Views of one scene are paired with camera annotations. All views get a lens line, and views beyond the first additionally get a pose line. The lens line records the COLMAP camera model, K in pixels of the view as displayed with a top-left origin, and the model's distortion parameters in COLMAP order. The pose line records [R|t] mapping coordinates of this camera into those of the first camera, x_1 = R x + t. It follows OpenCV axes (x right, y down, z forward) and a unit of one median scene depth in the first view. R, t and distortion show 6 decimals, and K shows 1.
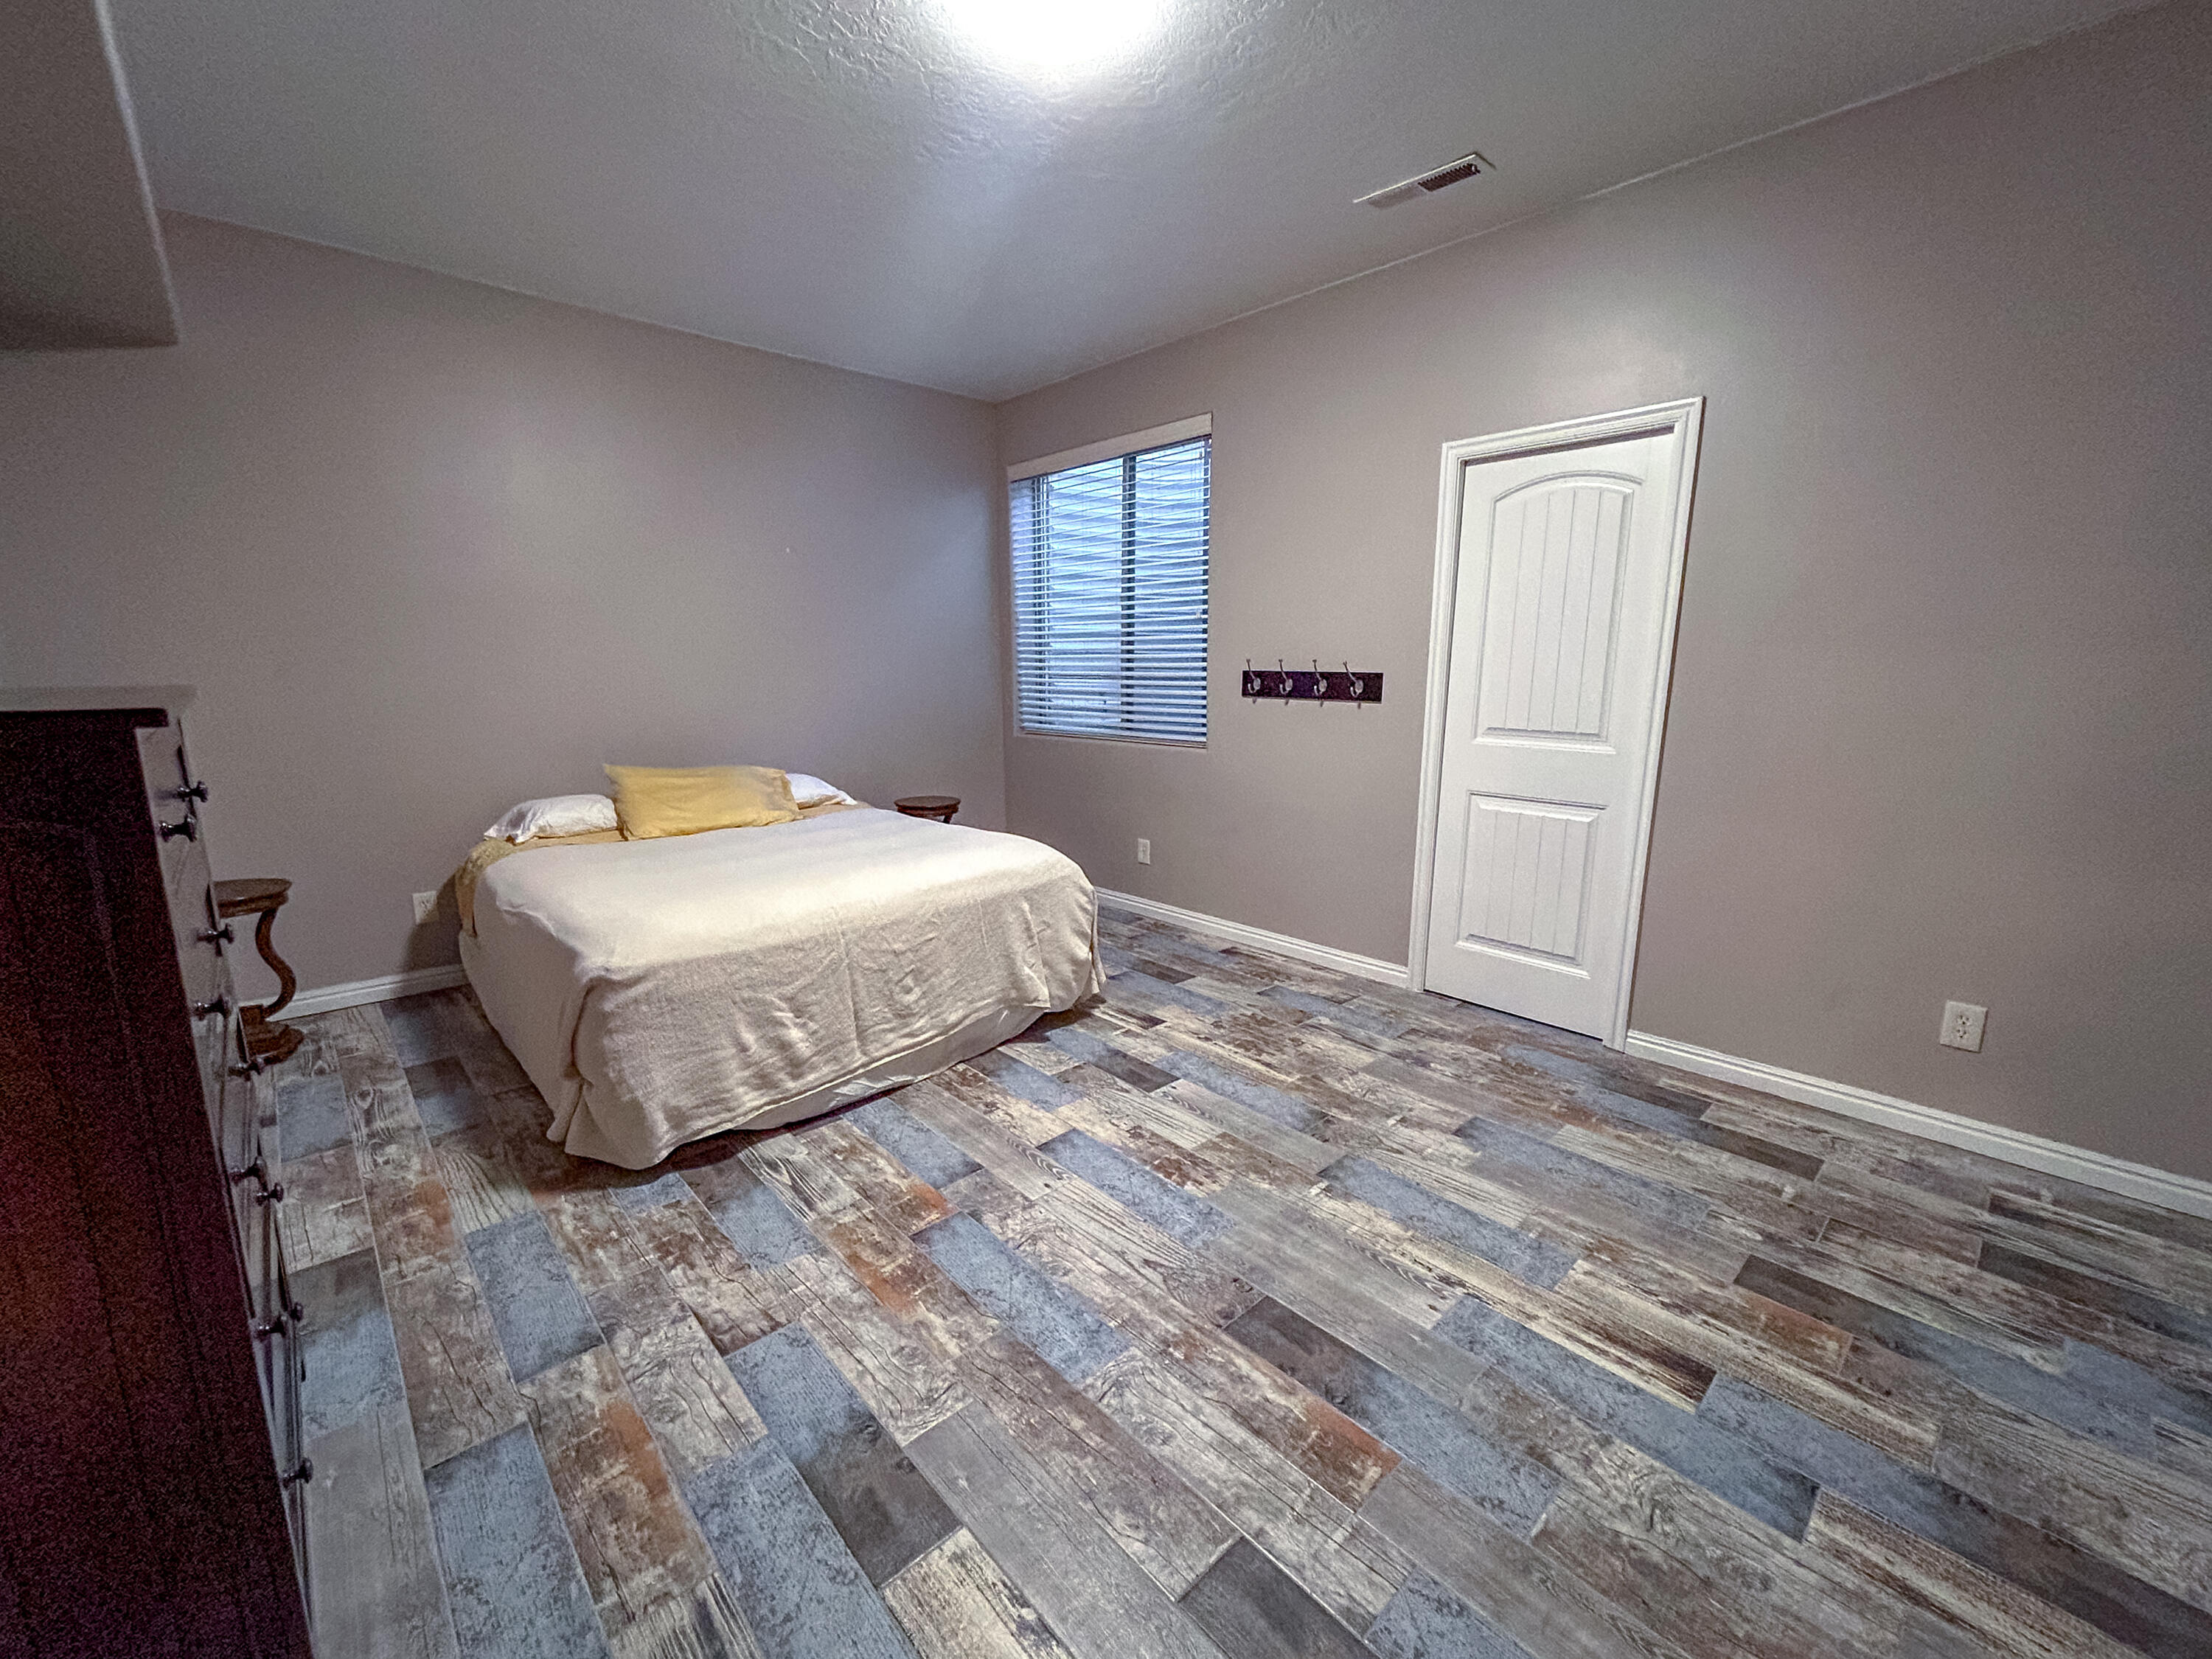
lens RADIAL K [[912.2, 0, 1101.0], [0, 912.2, 832.4], [0, 0, 1]] dist [-0.001473, -0.000127]
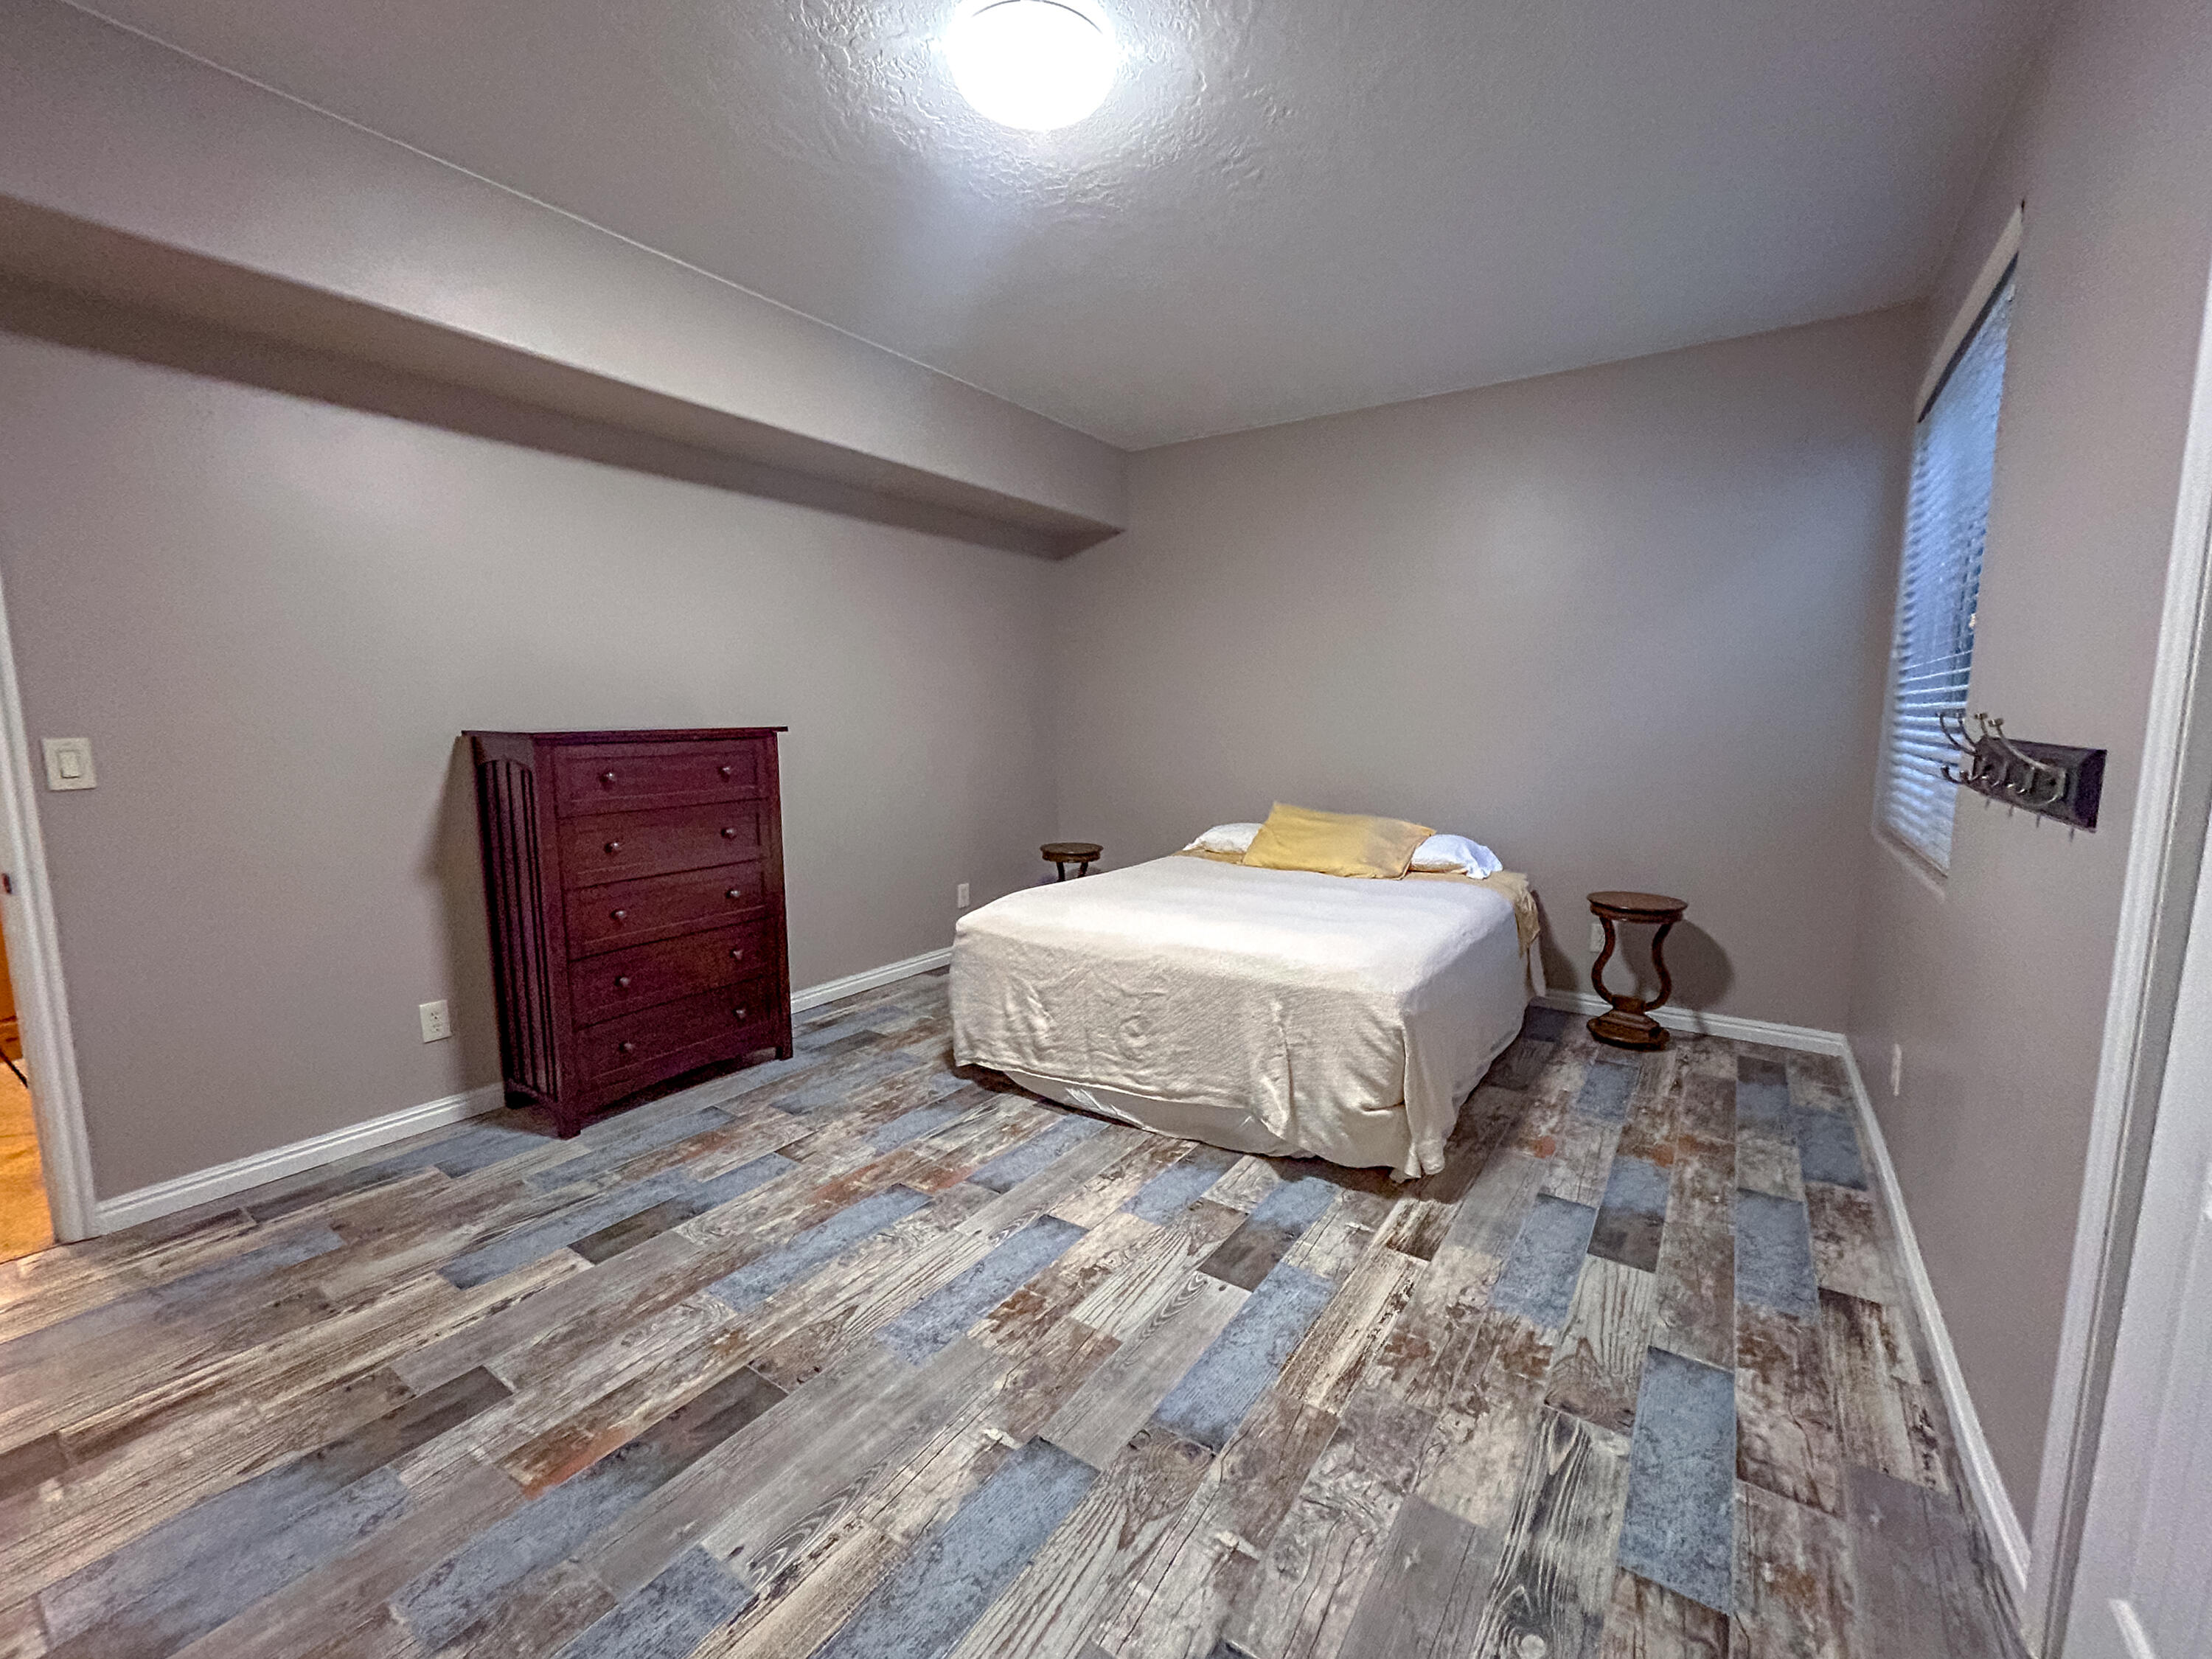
lens RADIAL K [[912.2, 0, 1101.0], [0, 912.2, 832.4], [0, 0, 1]] dist [-0.001473, -0.000127]
pose [[0.217865, 0.127941, -0.967557, 0.785679], [-0.179825, 0.979660, 0.089050, -0.140902], [0.959269, 0.154590, 0.236441, 0.728690]]
